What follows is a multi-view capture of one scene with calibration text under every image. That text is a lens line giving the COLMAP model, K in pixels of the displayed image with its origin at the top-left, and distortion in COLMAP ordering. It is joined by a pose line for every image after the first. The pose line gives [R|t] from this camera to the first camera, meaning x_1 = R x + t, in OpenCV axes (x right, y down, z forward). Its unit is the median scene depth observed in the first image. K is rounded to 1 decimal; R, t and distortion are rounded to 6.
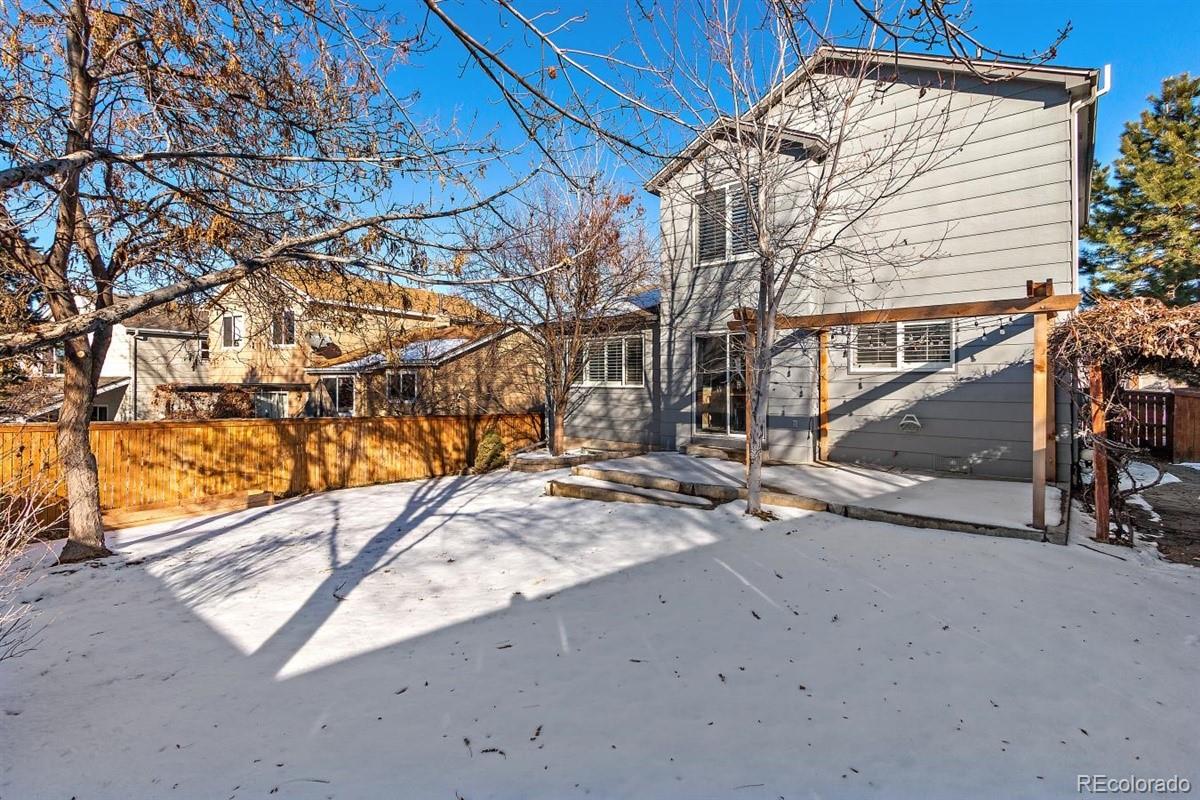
lens RADIAL K [[556.4, 0, 592.9], [0, 556.4, 394.0], [0, 0, 1]] dist [-0.000587, 0.000489]
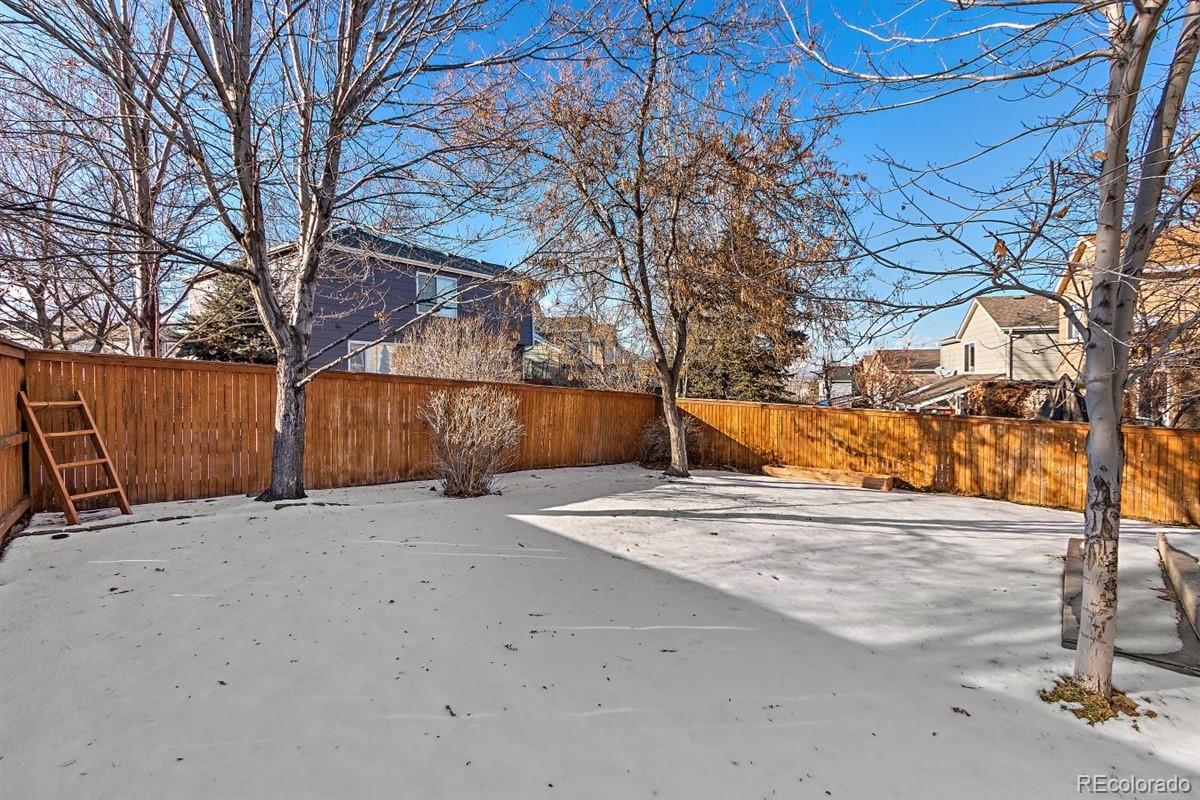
lens RADIAL K [[556.4, 0, 592.9], [0, 556.4, 398.7], [0, 0, 1]] dist [-0.000587, 0.000489]
pose [[-0.026750, 0.036377, -0.998980, 0.500147], [-0.024516, 0.999013, 0.037035, -0.005729], [0.999341, 0.025481, -0.025831, 0.447165]]
